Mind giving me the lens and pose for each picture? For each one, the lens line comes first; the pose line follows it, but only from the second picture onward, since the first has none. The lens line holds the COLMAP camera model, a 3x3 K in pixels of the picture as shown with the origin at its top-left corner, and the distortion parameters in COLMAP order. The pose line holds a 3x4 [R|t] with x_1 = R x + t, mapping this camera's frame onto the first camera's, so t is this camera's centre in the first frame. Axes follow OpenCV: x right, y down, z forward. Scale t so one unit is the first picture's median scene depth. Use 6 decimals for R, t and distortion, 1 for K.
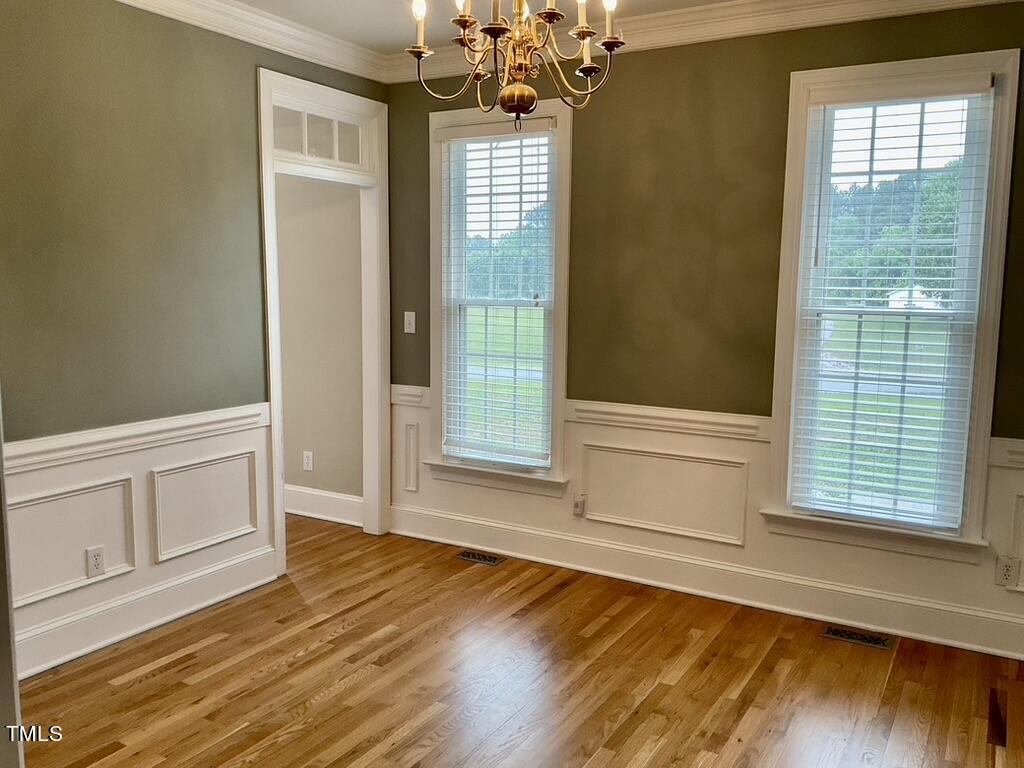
lens RADIAL K [[849.2, 0, 511.1], [0, 849.2, 383.1], [0, 0, 1]] dist [0.056554, -0.105647]
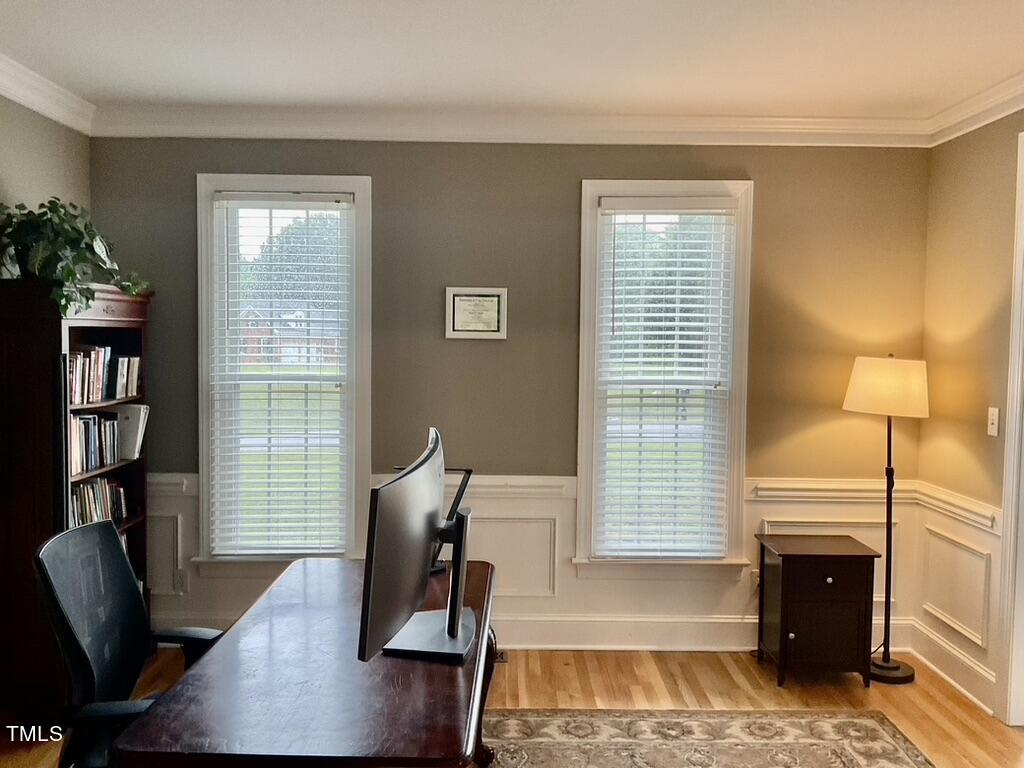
lens RADIAL K [[849.2, 0, 511.7], [0, 849.2, 385.0], [0, 0, 1]] dist [0.056554, -0.105647]
pose [[0.855946, -0.034450, 0.515917, -0.356460], [0.058335, 0.997842, -0.030152, -0.053158], [-0.513765, 0.055904, 0.856108, 0.072462]]
